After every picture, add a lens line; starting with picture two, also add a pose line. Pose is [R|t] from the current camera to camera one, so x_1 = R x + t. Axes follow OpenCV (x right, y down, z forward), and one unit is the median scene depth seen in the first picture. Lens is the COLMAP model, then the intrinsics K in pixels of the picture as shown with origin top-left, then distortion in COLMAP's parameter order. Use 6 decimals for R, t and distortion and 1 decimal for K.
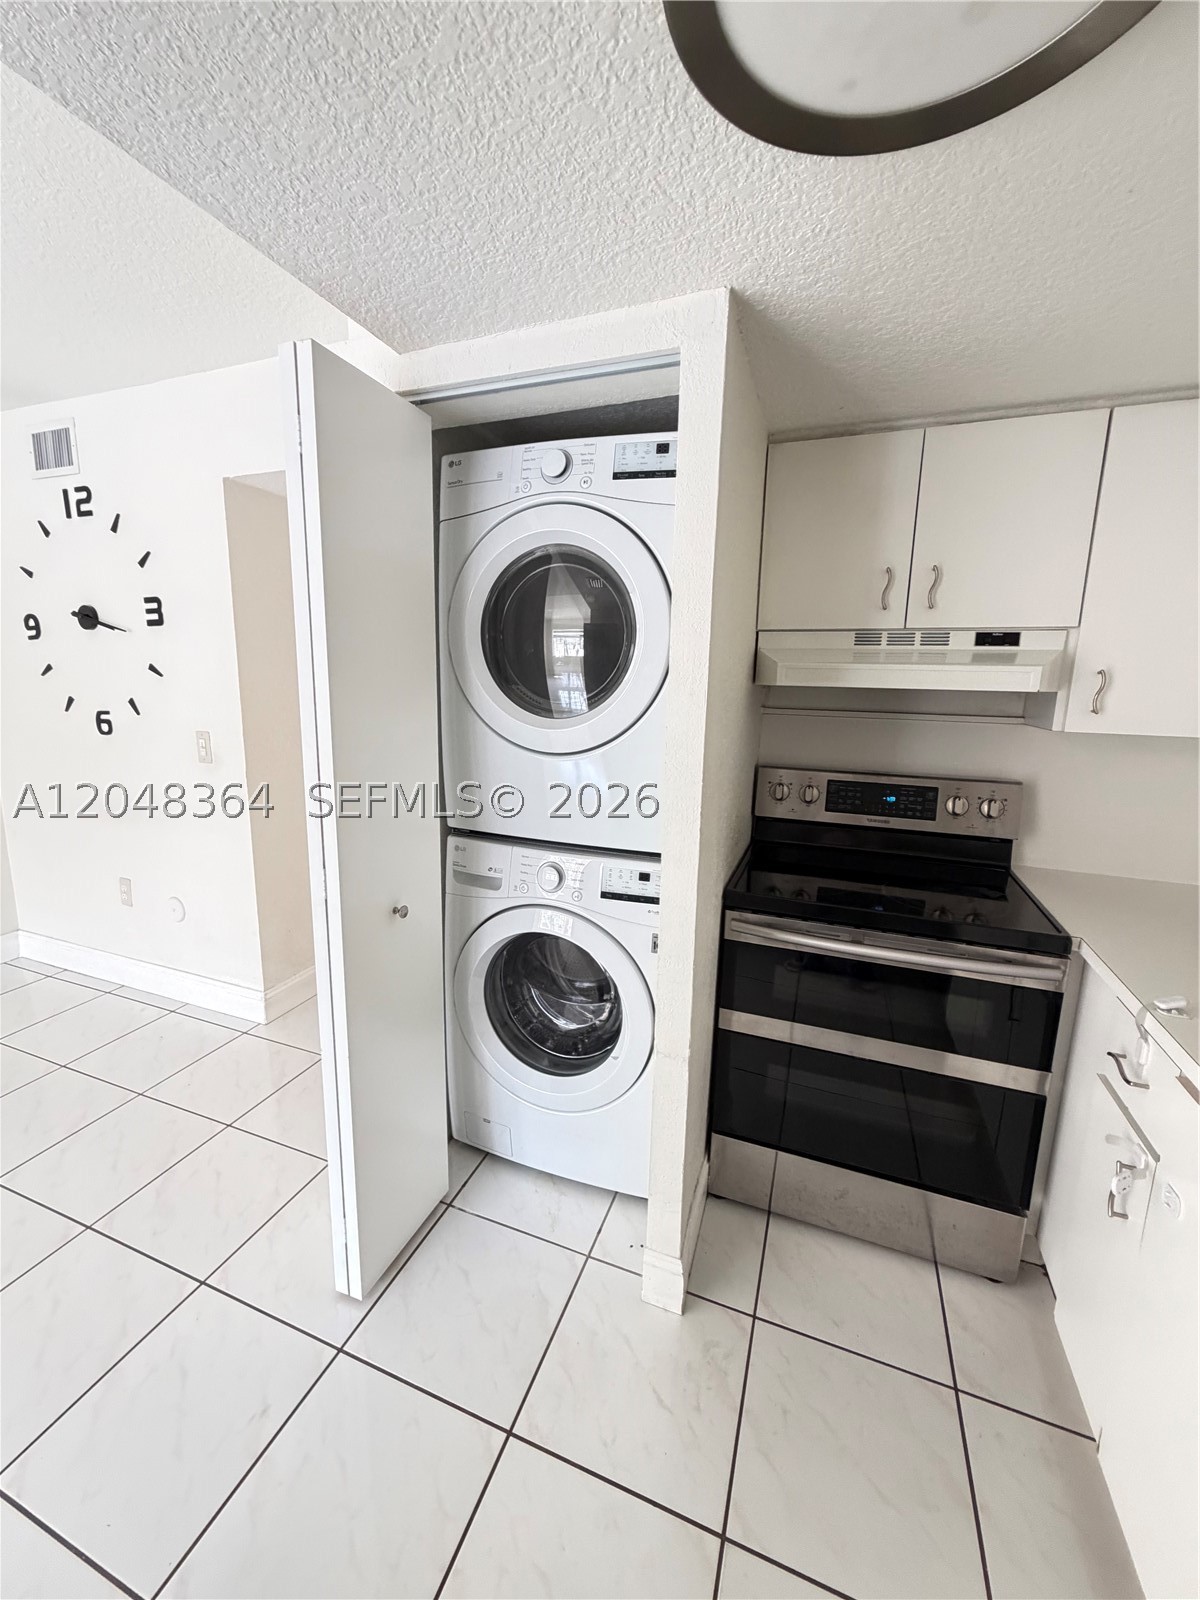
lens RADIAL K [[636.5, 0, 600.1], [0, 636.5, 800.9], [0, 0, 1]] dist [-0.001720, 0.000719]
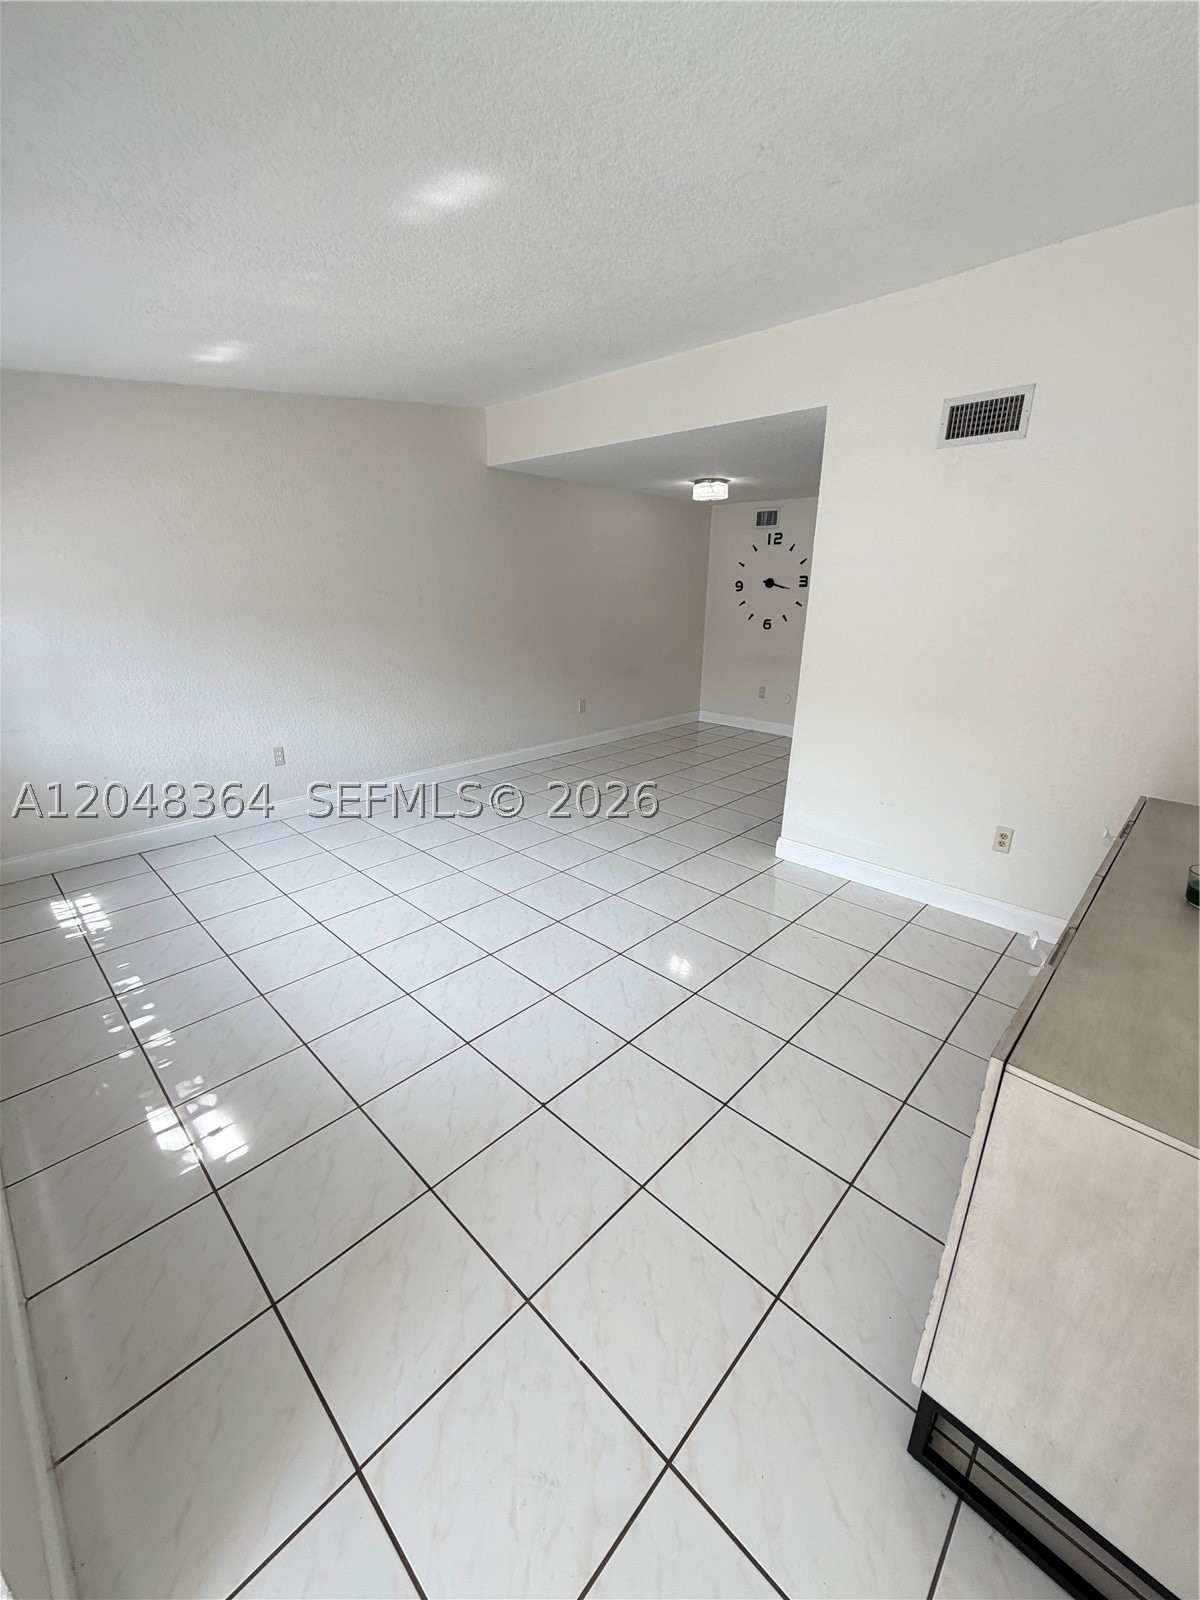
lens RADIAL K [[636.5, 0, 594.3], [0, 636.5, 792.4], [0, 0, 1]] dist [-0.001720, 0.000719]
pose [[0.914939, 0.113877, -0.387192, -0.364233], [-0.066637, 0.988825, 0.133360, 0.273126], [0.398052, -0.096215, 0.912303, -1.828731]]
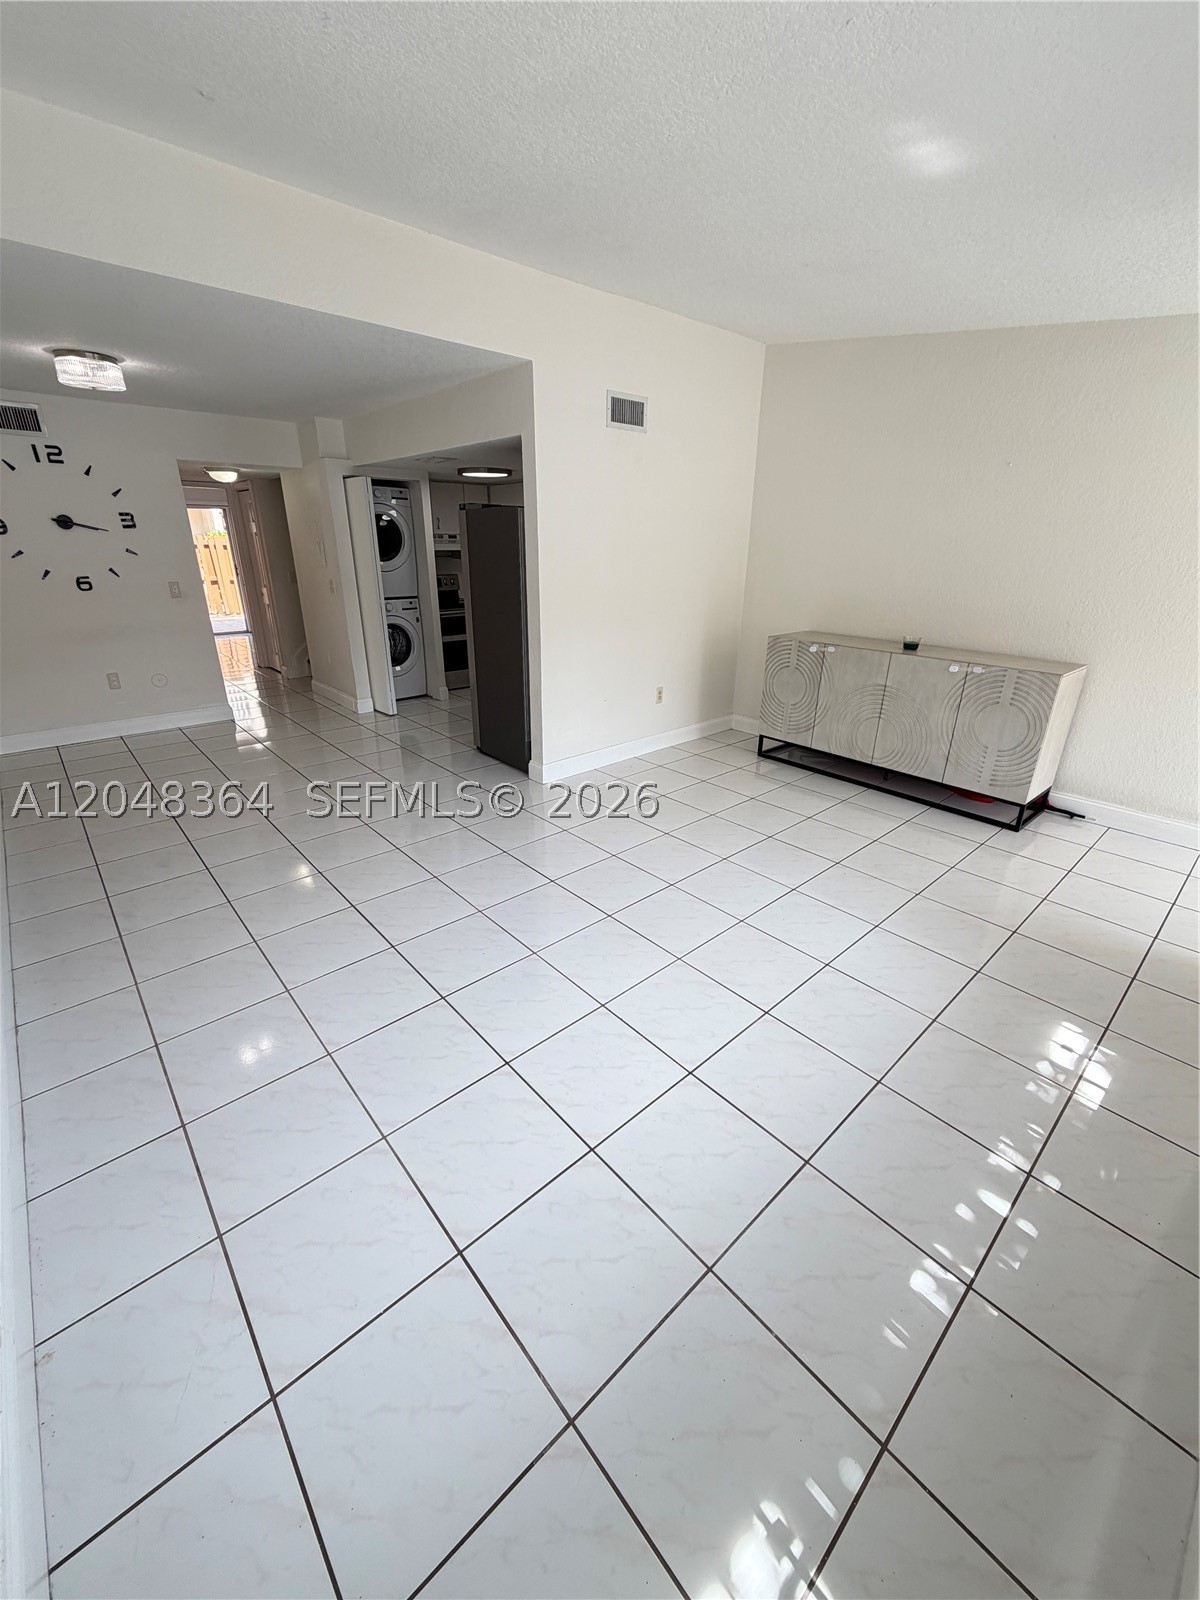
lens RADIAL K [[636.5, 0, 599.9], [0, 636.5, 793.7], [0, 0, 1]] dist [-0.001720, 0.000719]
pose [[0.468746, -0.346134, 0.812692, -1.876764], [0.163651, 0.938131, 0.305168, 0.131500], [-0.868041, -0.010048, 0.496391, -1.234633]]
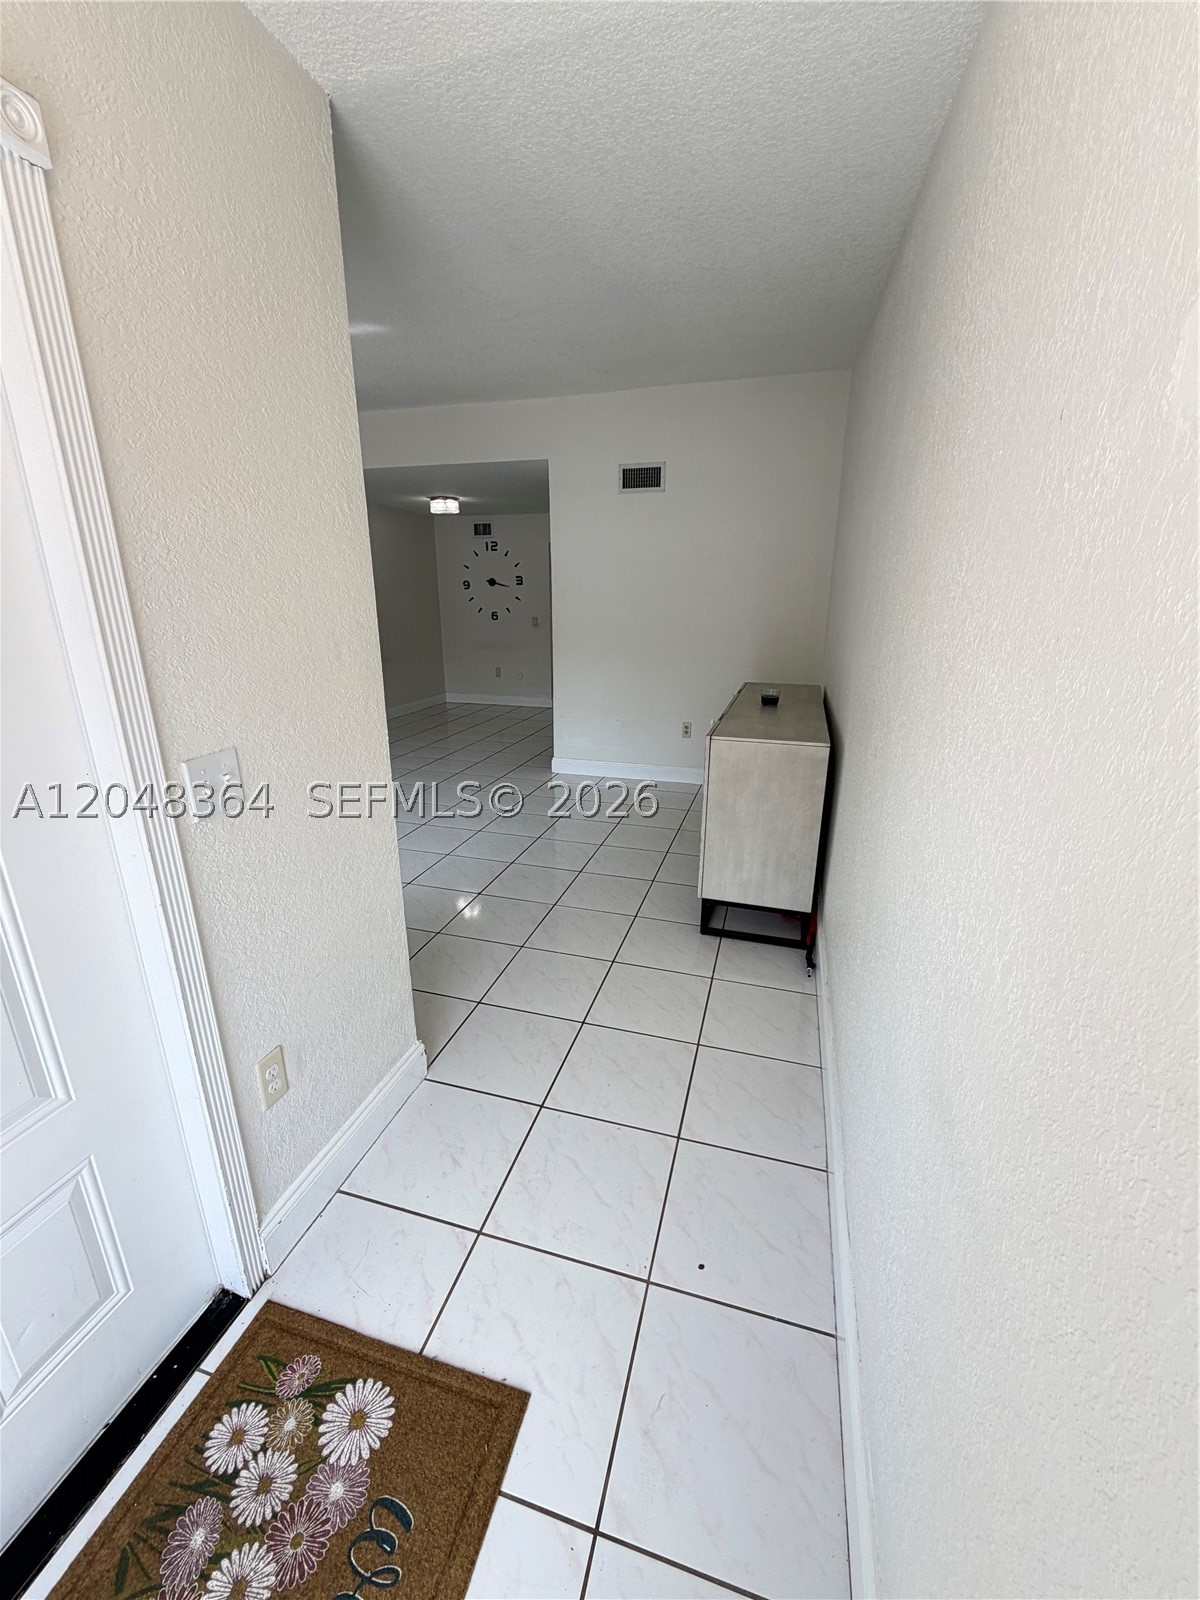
lens RADIAL K [[636.5, 0, 597.3], [0, 636.5, 794.9], [0, 0, 1]] dist [-0.001720, 0.000719]
pose [[0.997630, -0.038498, 0.057024, -0.516700], [0.031461, 0.992332, 0.119531, 0.425825], [-0.061188, -0.117454, 0.991192, -2.432752]]
